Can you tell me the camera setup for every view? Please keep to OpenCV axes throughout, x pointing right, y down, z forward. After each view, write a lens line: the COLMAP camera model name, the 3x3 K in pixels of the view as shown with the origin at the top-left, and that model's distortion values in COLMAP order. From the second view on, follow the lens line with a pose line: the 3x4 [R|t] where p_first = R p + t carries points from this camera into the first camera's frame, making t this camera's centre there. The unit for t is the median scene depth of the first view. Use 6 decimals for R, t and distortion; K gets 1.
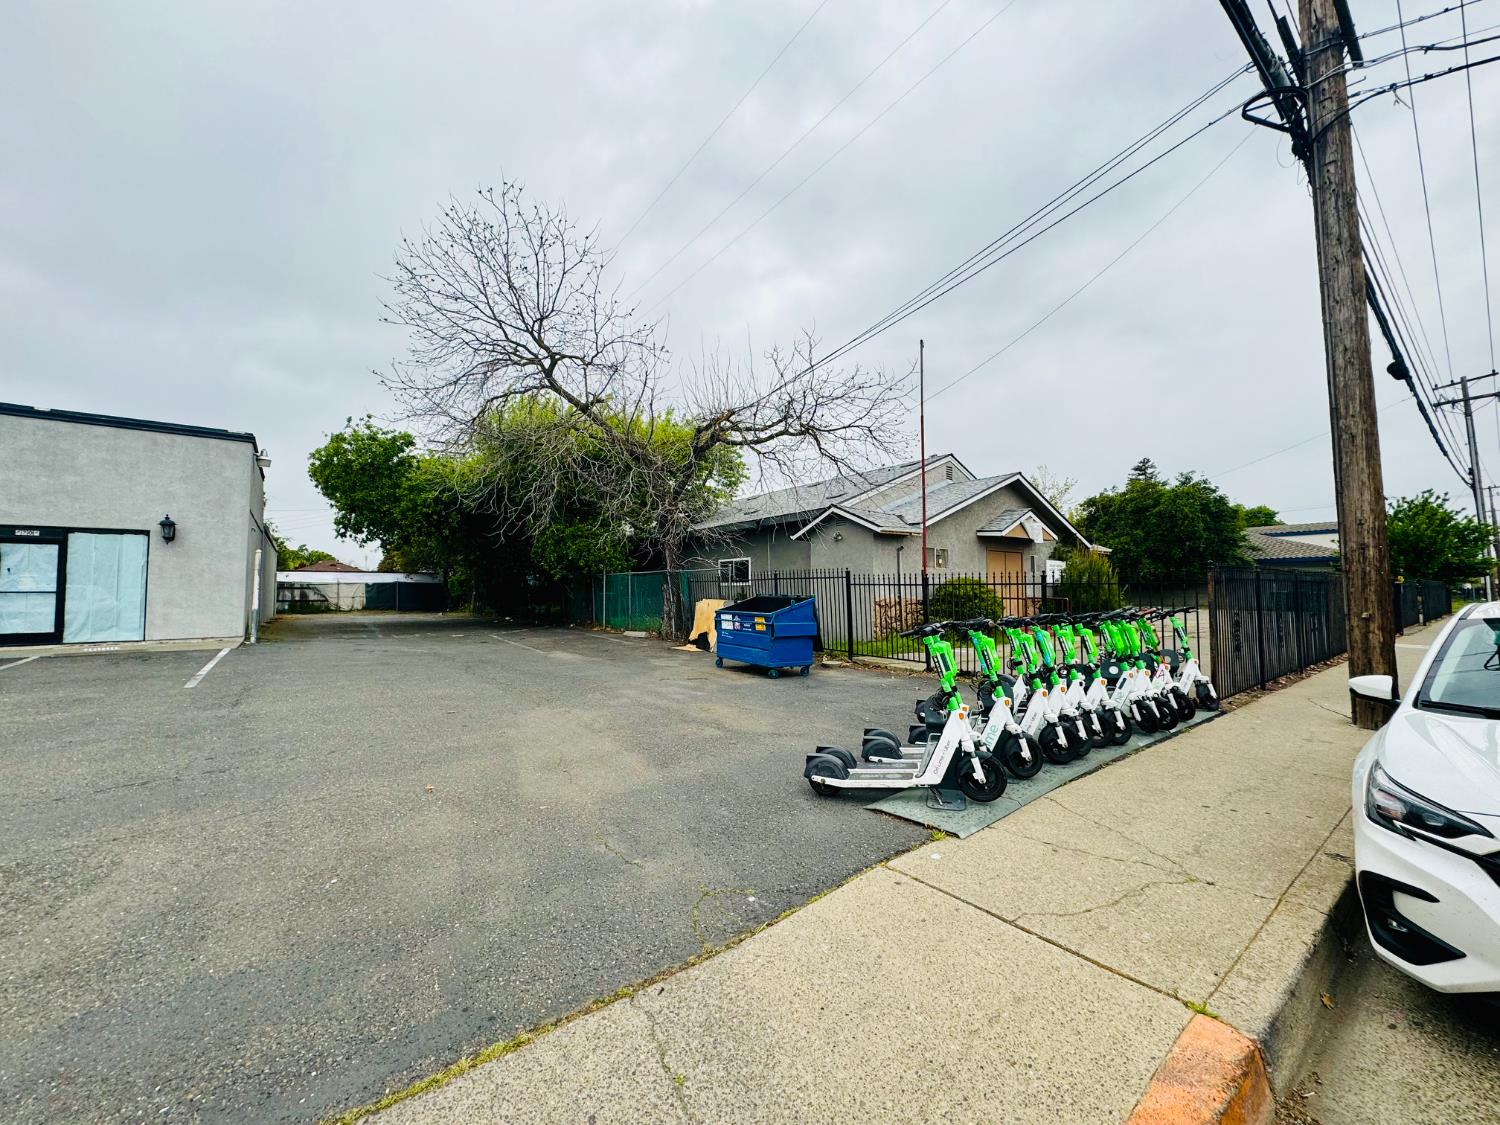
lens RADIAL K [[590.1, 0, 750.0], [0, 590.1, 562.5], [0, 0, 1]] dist [-0.000430, 0.000179]
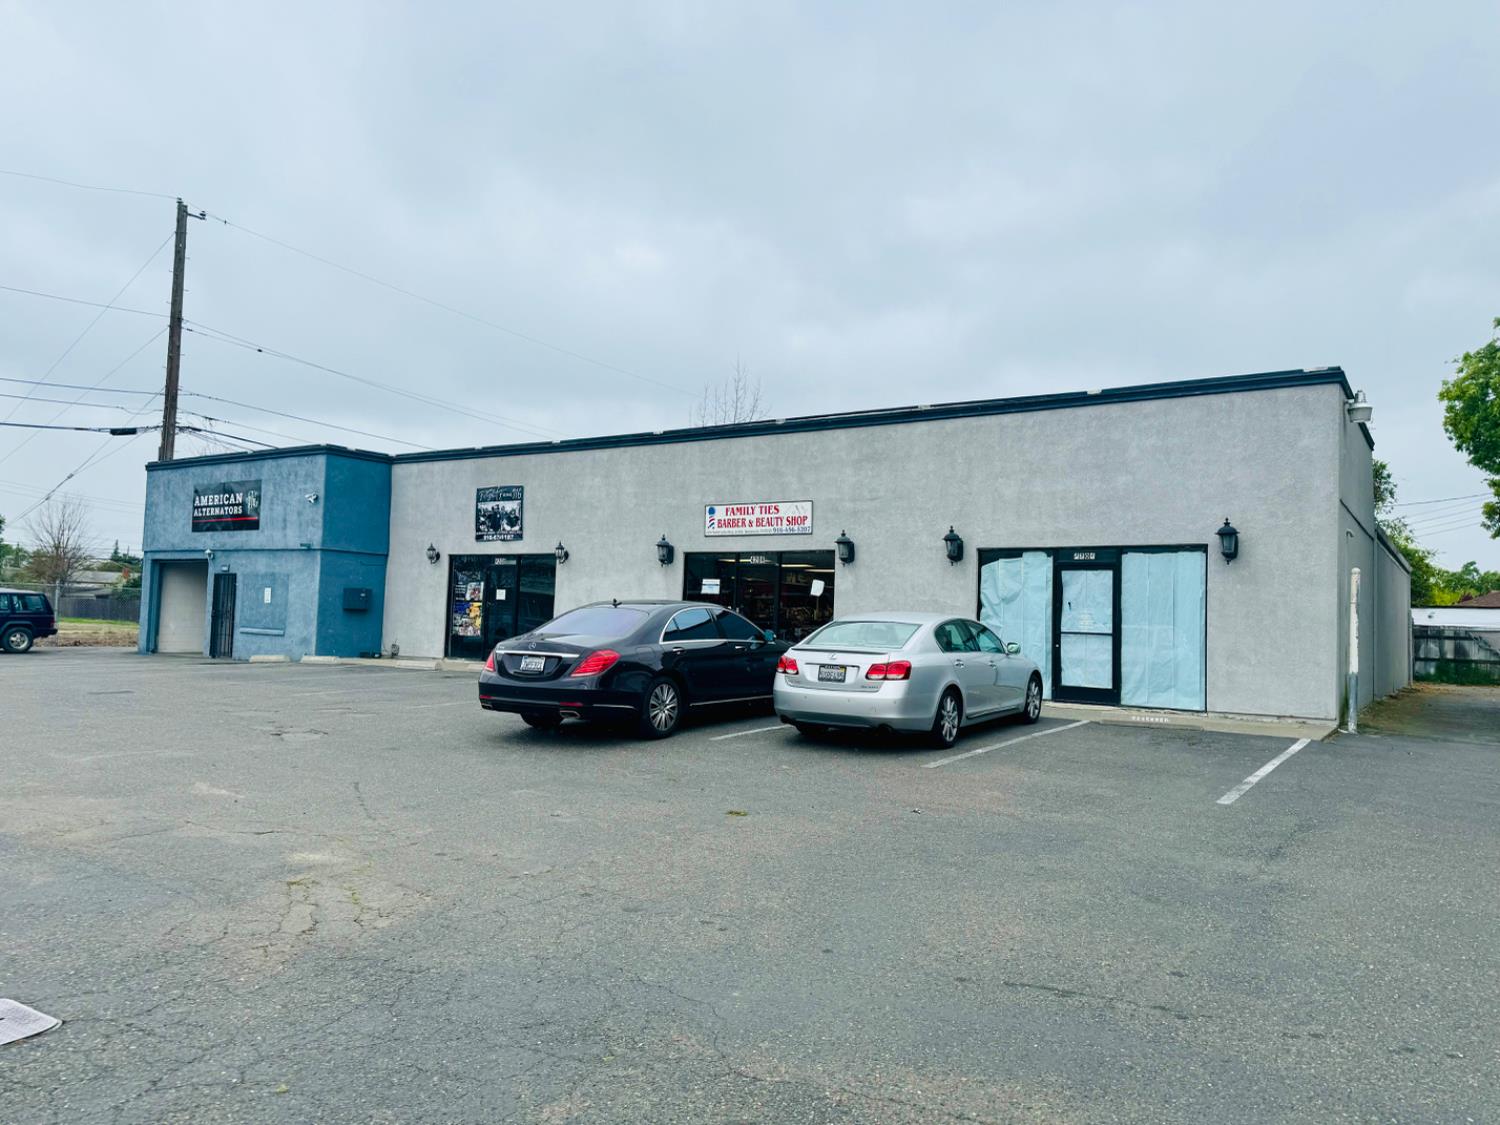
lens RADIAL K [[1037.9, 0, 750.0], [0, 1037.9, 562.5], [0, 0, 1]] dist [0.132818, -0.207754]
pose [[0.317629, -0.040677, -0.947342, -0.060299], [0.013483, 0.999172, -0.038382, 0.004366], [0.948119, -0.000582, 0.317915, 0.137930]]
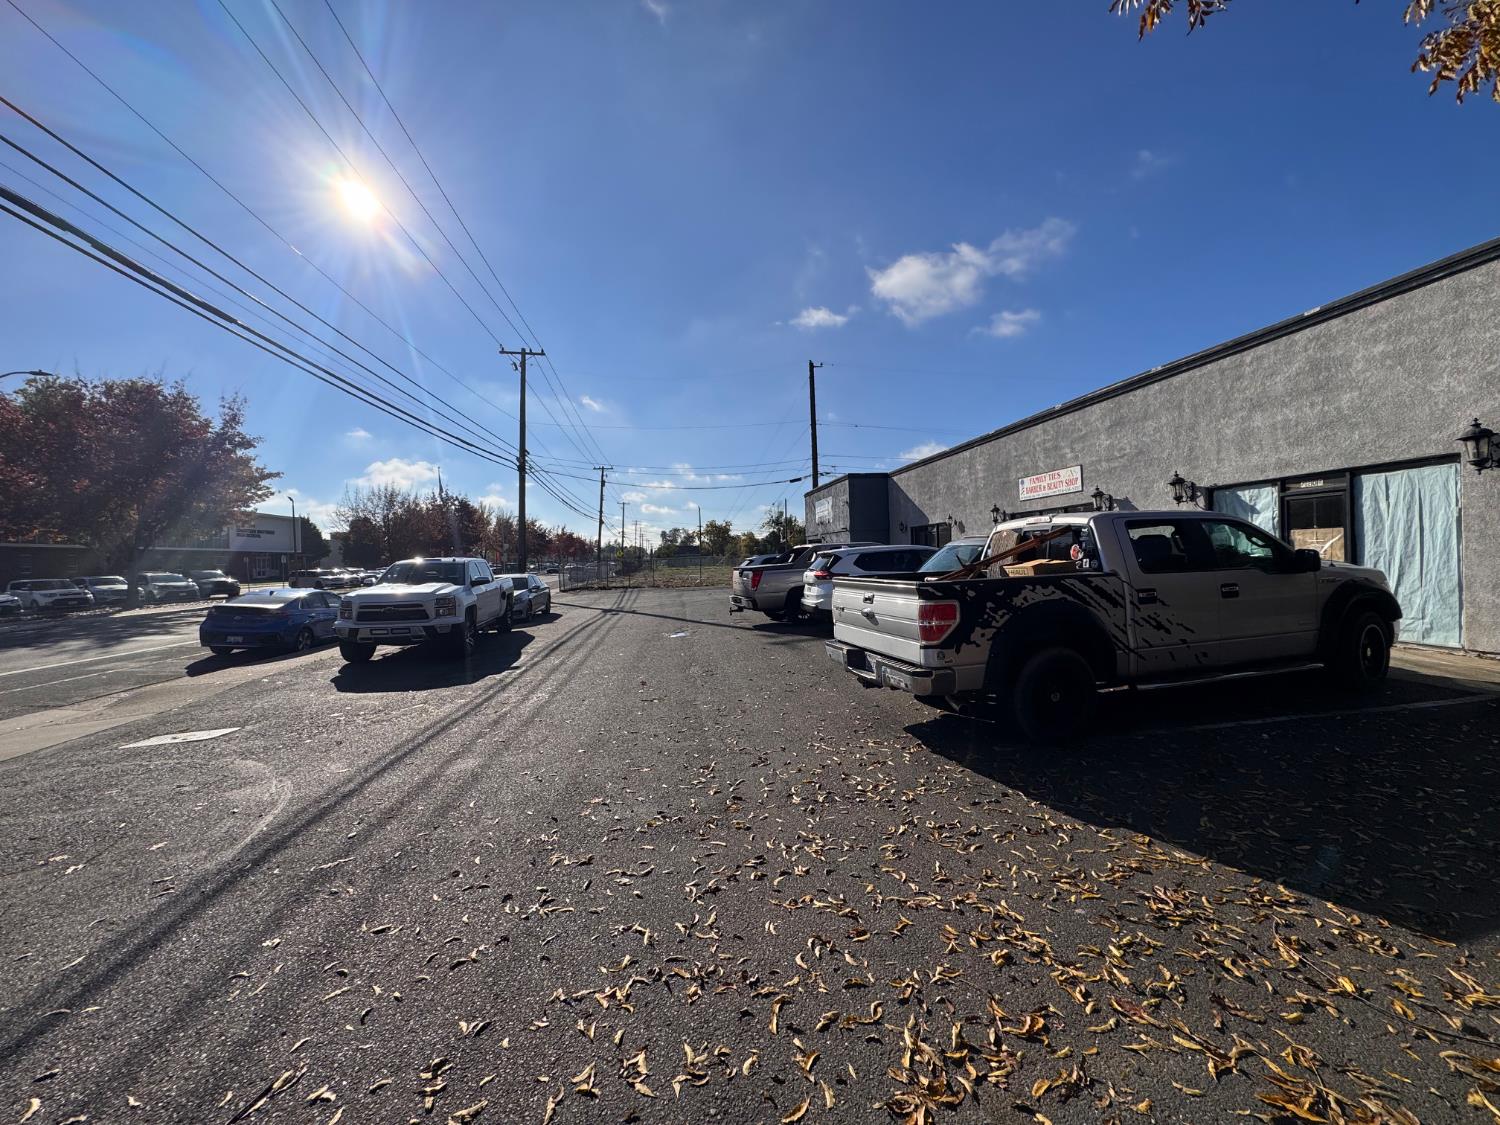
lens RADIAL K [[594.2, 0, 750.0], [0, 594.2, 562.5], [0, 0, 1]] dist [-0.000599, -0.000218]
pose [[-0.489232, 0.023987, -0.871824, -0.195833], [0.072225, 0.997302, -0.013091, 0.007650], [0.869158, -0.069372, -0.489644, 0.679957]]
